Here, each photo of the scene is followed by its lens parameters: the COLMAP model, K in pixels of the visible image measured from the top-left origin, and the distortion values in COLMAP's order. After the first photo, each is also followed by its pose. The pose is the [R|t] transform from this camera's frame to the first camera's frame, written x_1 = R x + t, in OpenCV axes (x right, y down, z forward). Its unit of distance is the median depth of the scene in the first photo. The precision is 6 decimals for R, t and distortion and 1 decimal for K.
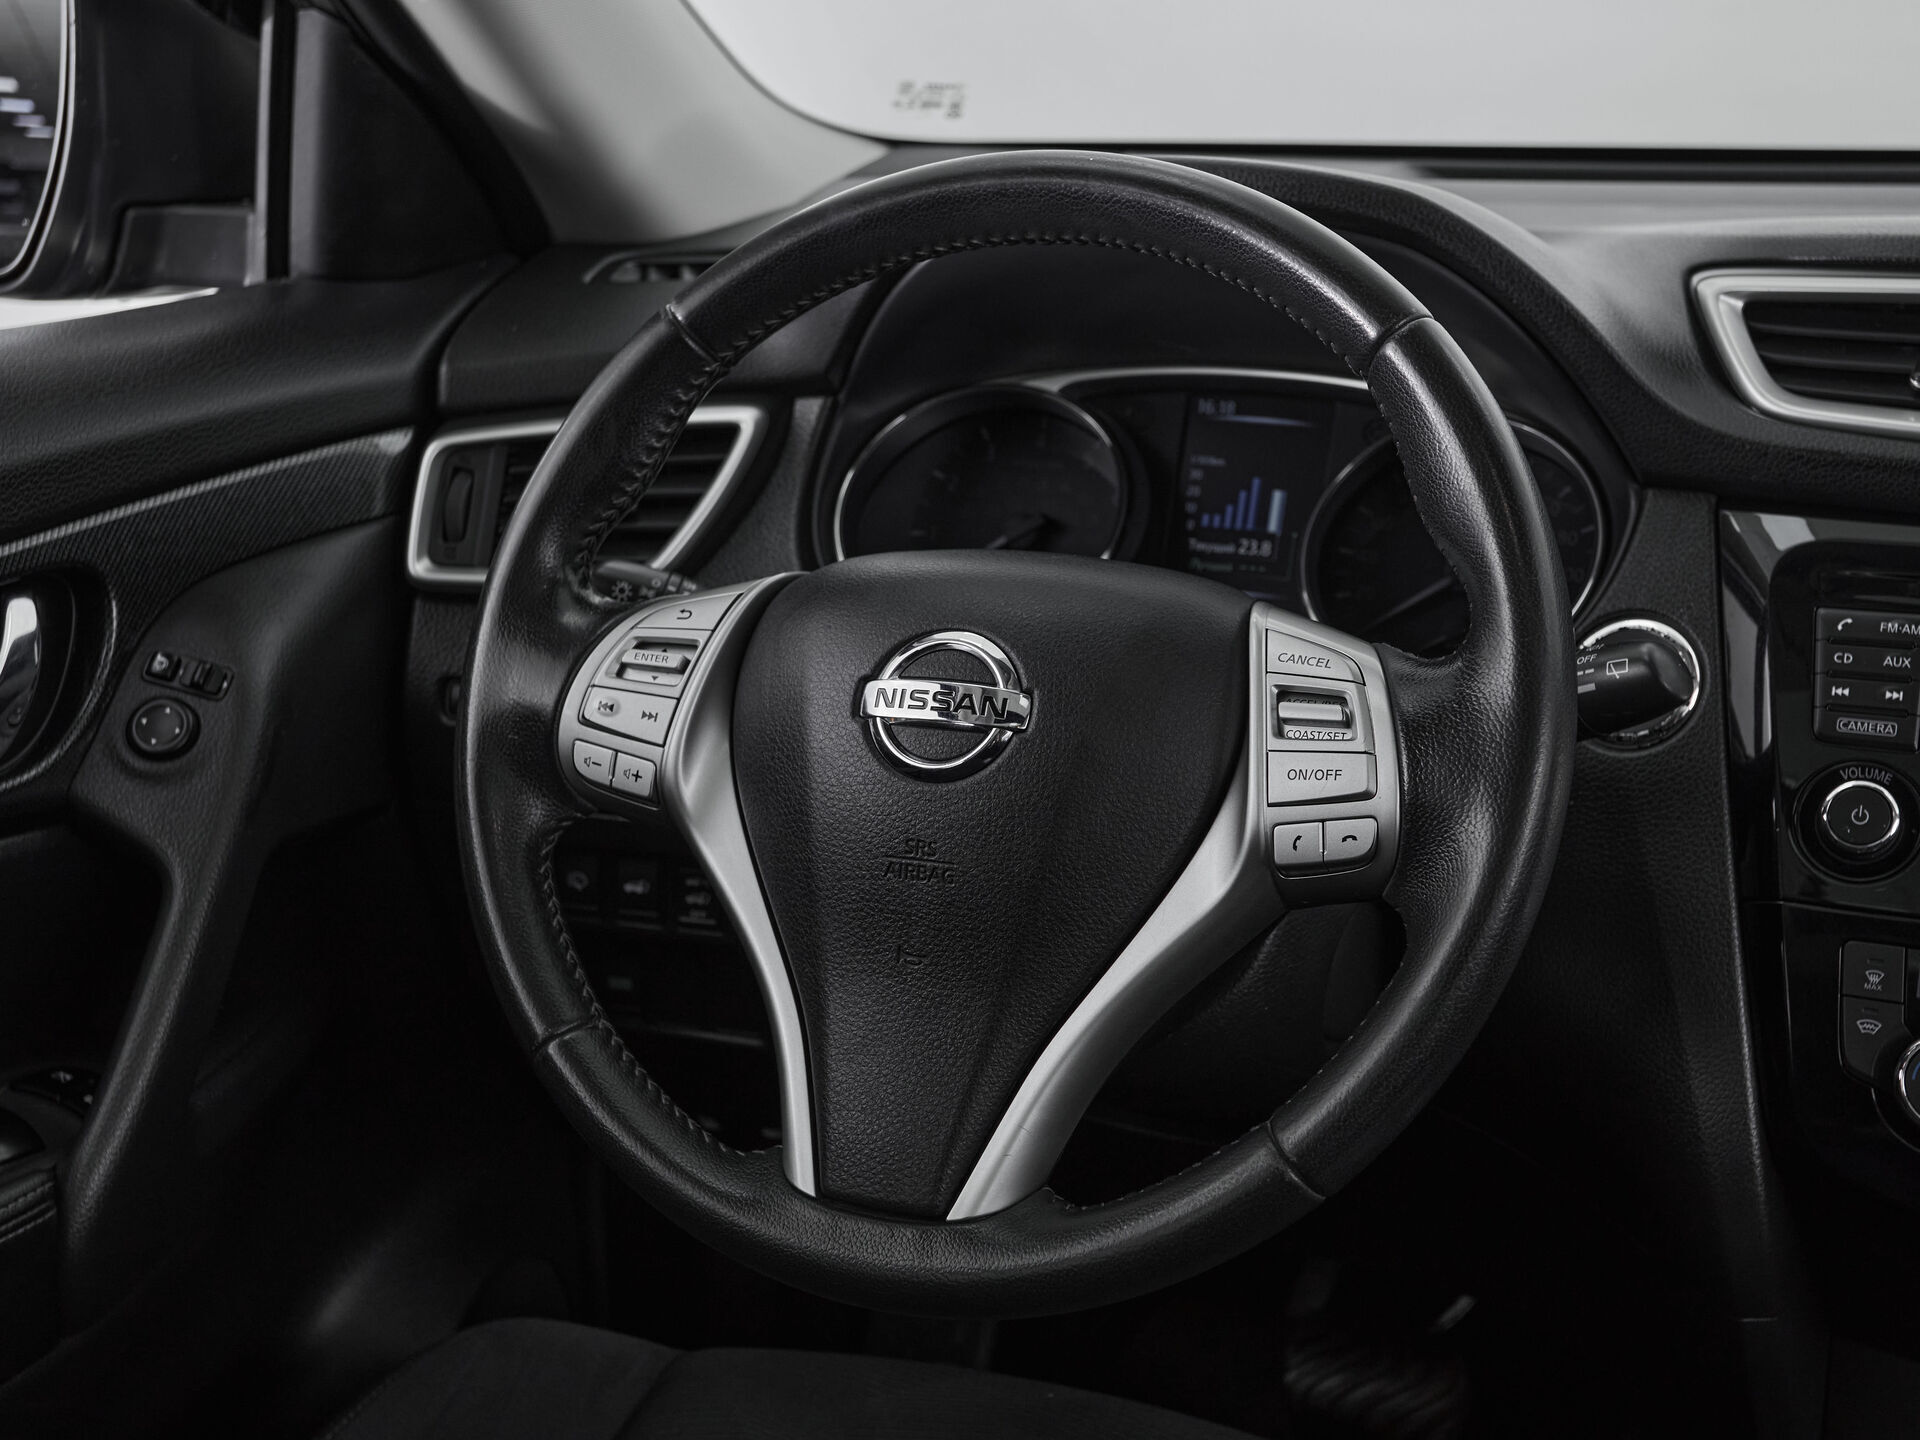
lens RADIAL K [[2355.1, 0, 968.6], [0, 2355.1, 750.7], [0, 0, 1]] dist [0.050153, 0.000000]
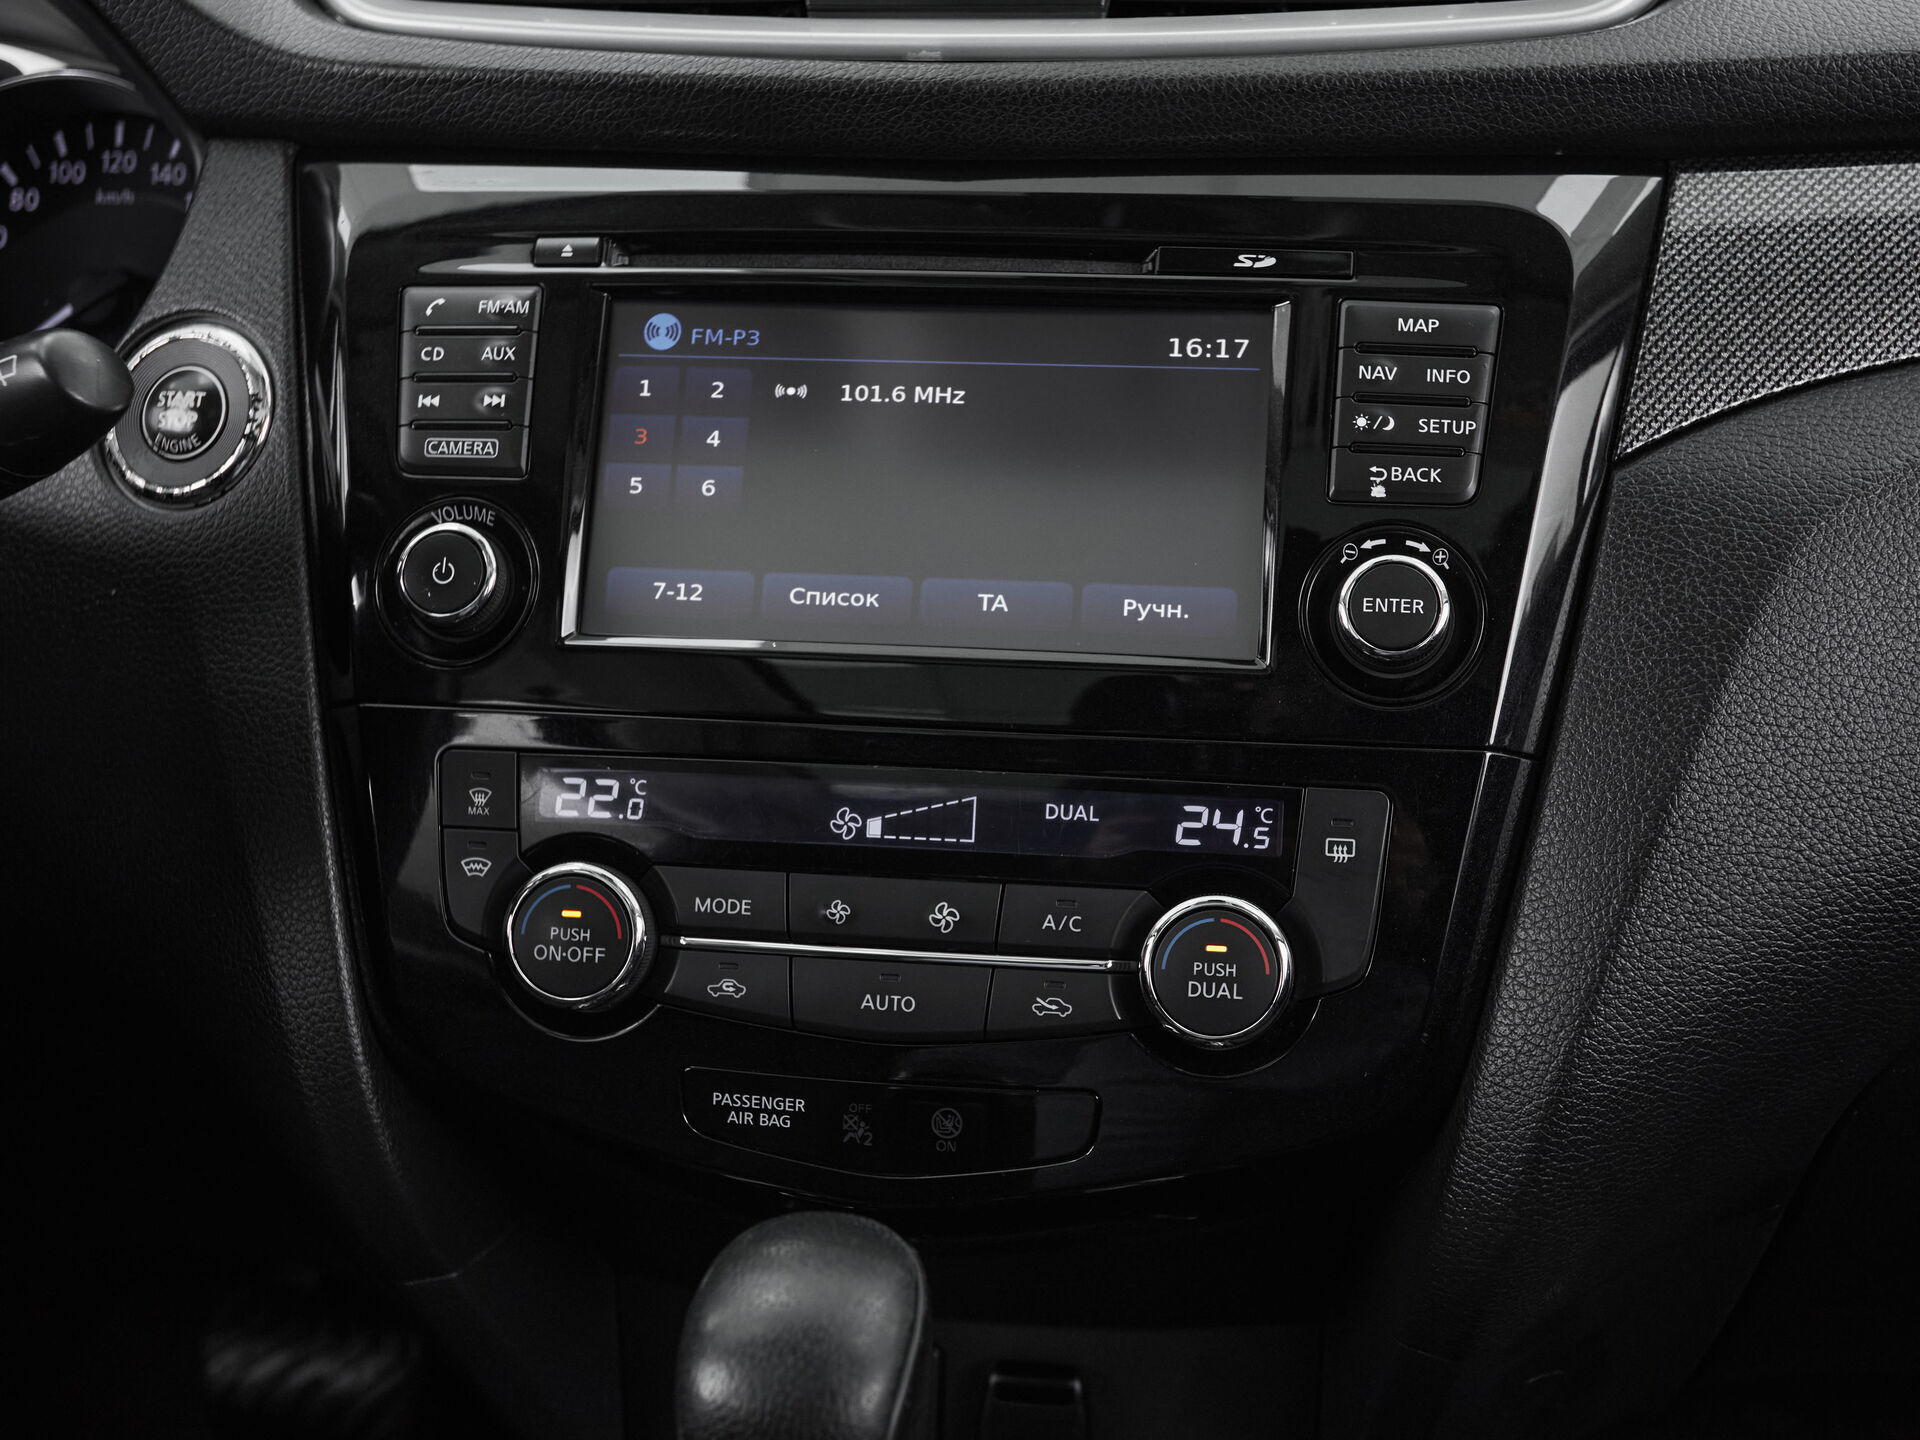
lens RADIAL K [[2355.1, 0, 963.2], [0, 2355.1, 774.1], [0, 0, 1]] dist [0.050153, 0.000000]
pose [[0.972654, -0.093410, 0.212647, 0.363725], [0.080851, 0.994470, 0.067030, 0.051599], [-0.217732, -0.048004, 0.974827, 0.272796]]
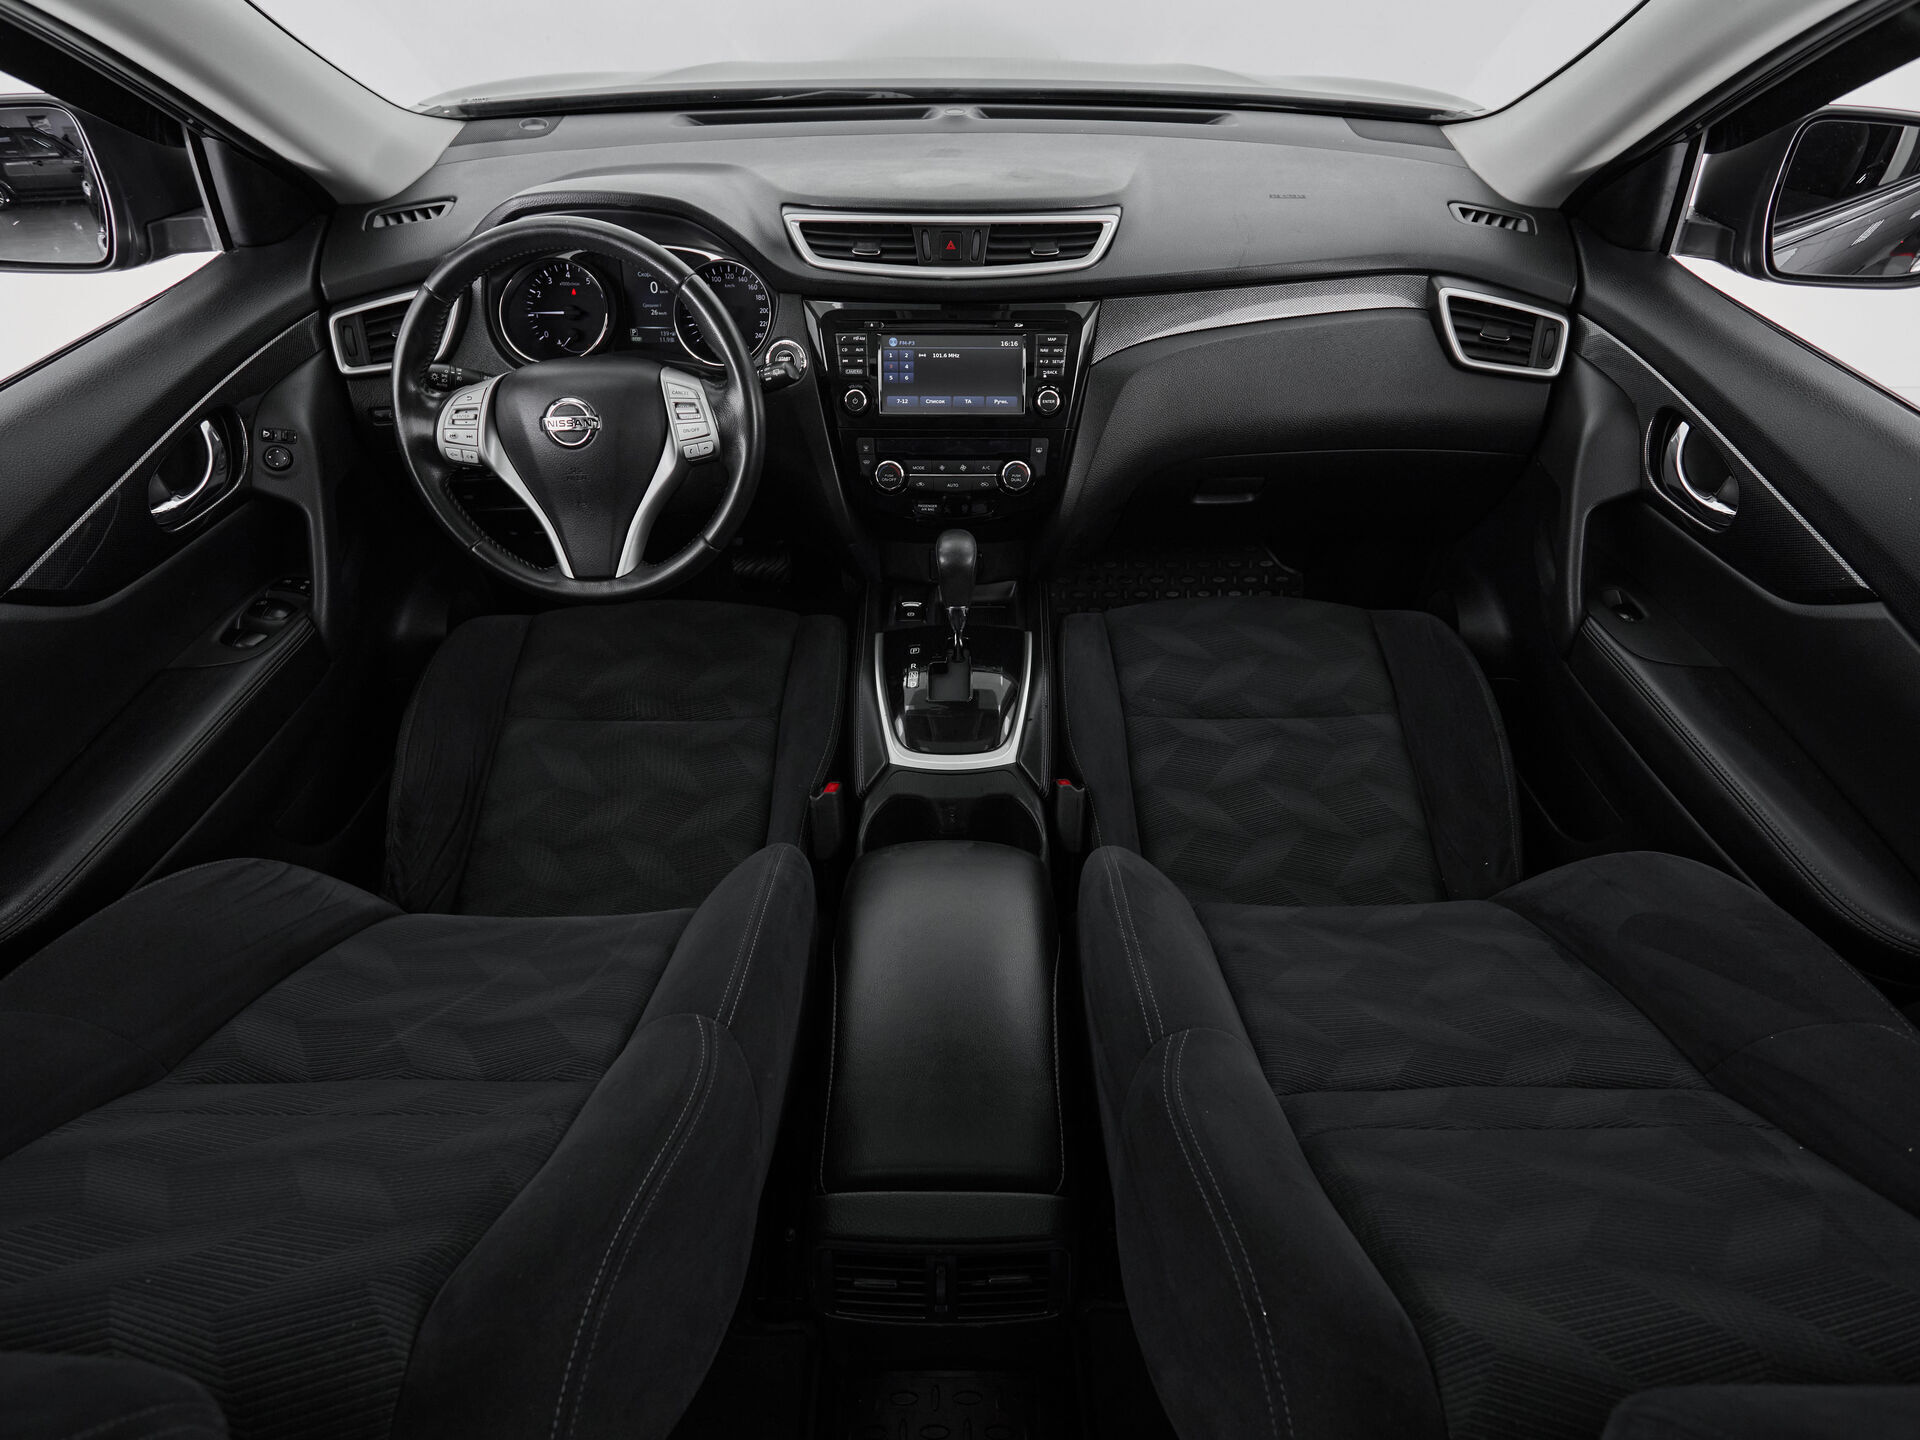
lens RADIAL K [[1019.3, 0, 964.3], [0, 1019.3, 713.8], [0, 0, 1]] dist [-0.003373, 0.001783]
pose [[0.929232, -0.258351, 0.264163, 0.017383], [0.115314, 0.881988, 0.456947, -0.222899], [-0.351041, -0.394148, 0.849363, -0.470165]]
